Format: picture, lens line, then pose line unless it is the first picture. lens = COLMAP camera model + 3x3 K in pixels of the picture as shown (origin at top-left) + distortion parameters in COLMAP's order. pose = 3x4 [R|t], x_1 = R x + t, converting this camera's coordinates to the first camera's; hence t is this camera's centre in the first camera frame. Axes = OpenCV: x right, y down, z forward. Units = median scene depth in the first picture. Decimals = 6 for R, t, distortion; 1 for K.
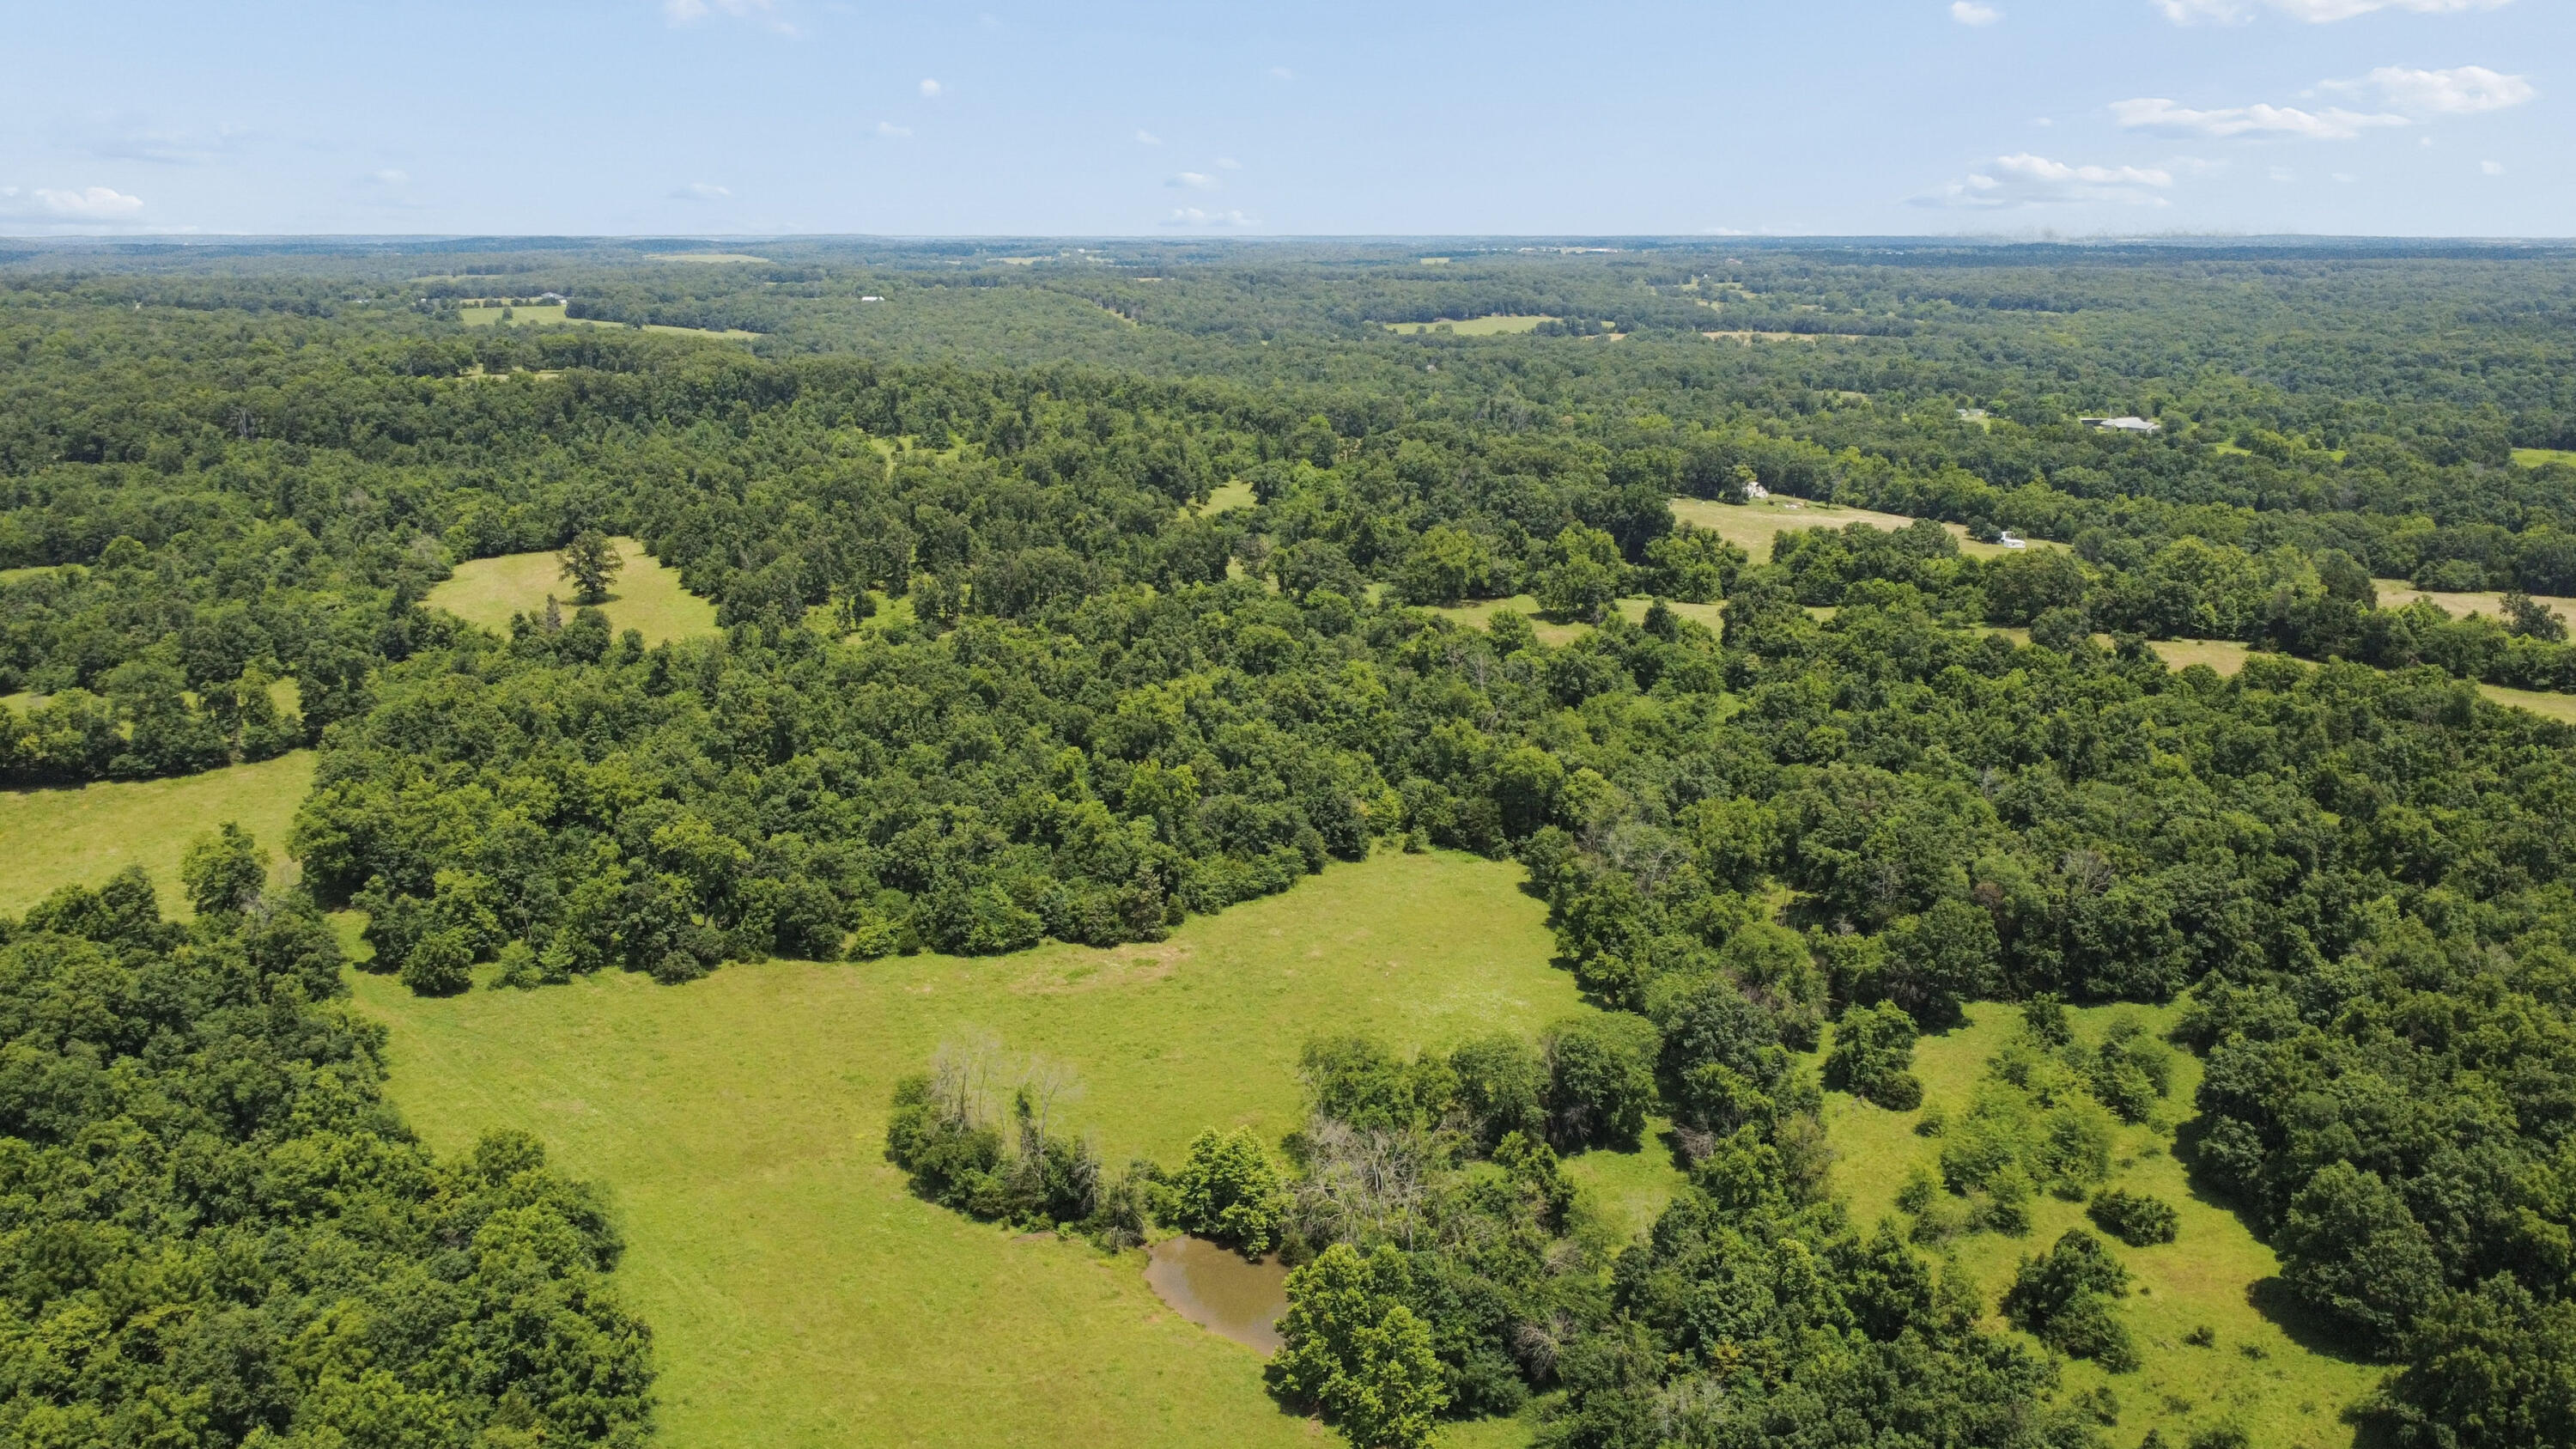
lens RADIAL K [[2010.0, 0, 1277.2], [0, 2010.0, 725.4], [0, 0, 1]] dist [0.001366, -0.004210]
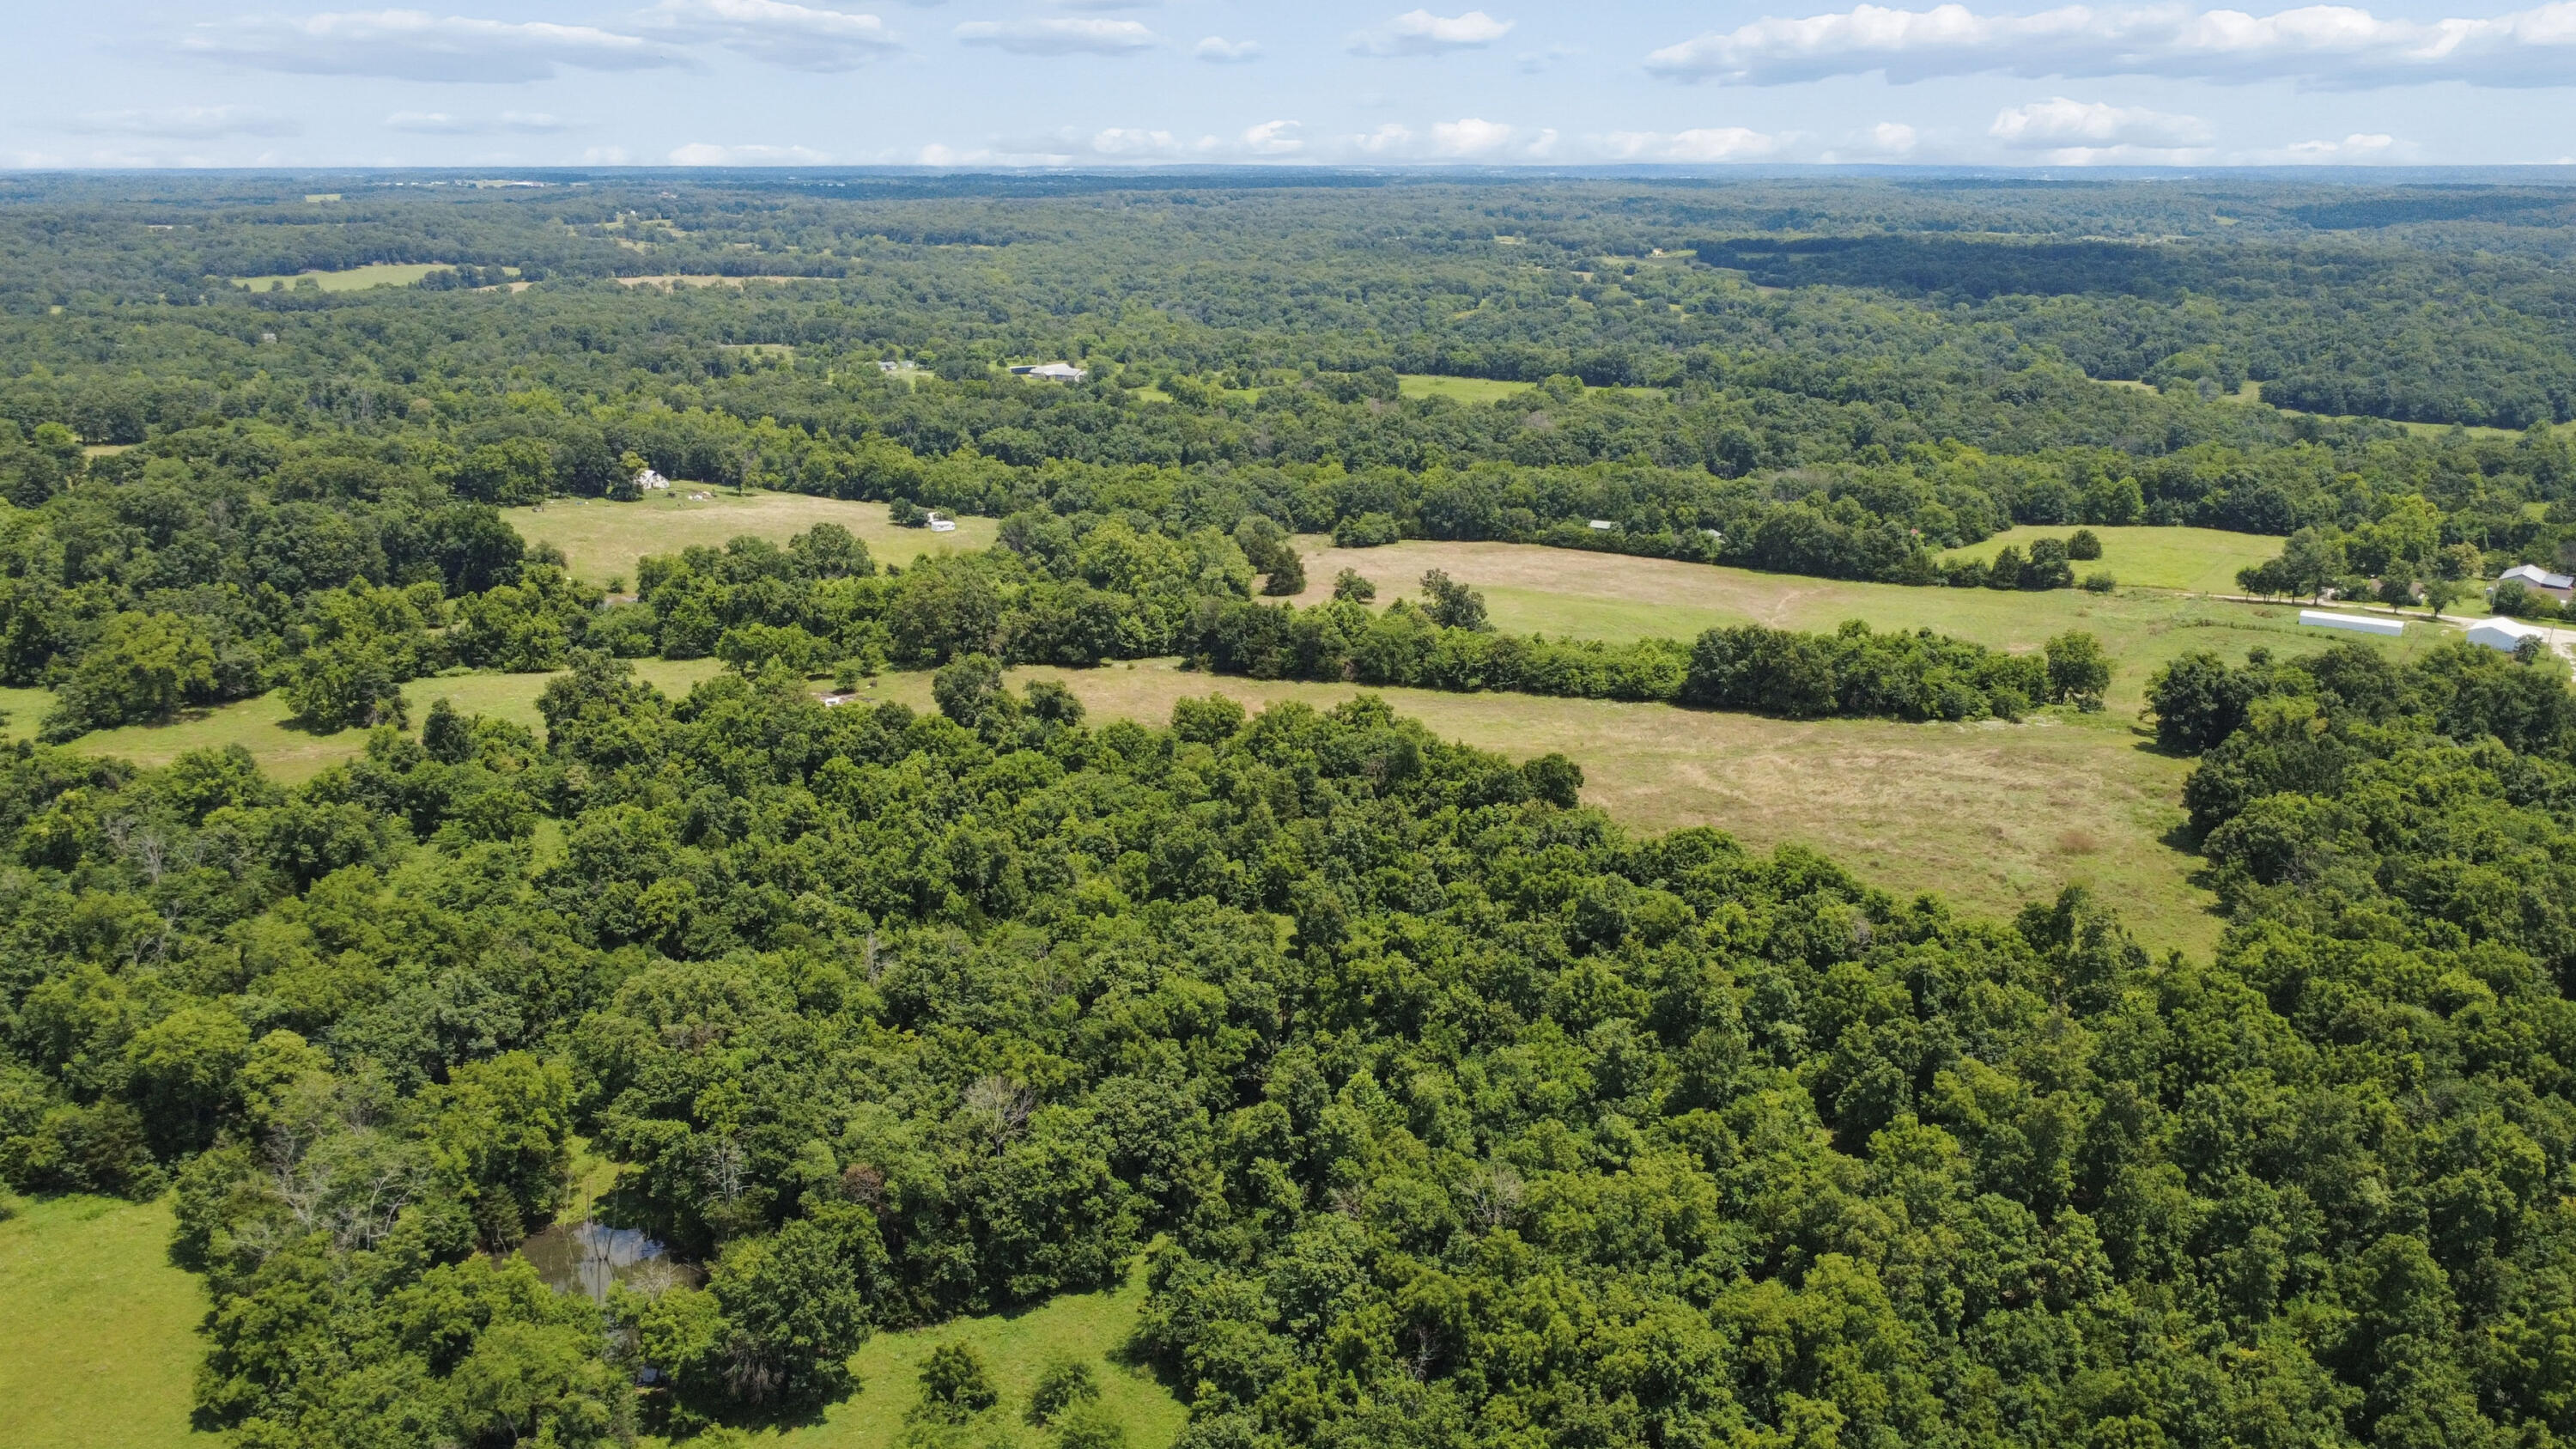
lens RADIAL K [[2010.0, 0, 1277.2], [0, 2010.0, 725.4], [0, 0, 1]] dist [0.001366, -0.004210]
pose [[0.879852, -0.129726, 0.457200, 0.111534], [0.114673, 0.991549, 0.060662, -0.057813], [-0.461206, -0.000945, 0.887292, 0.196972]]
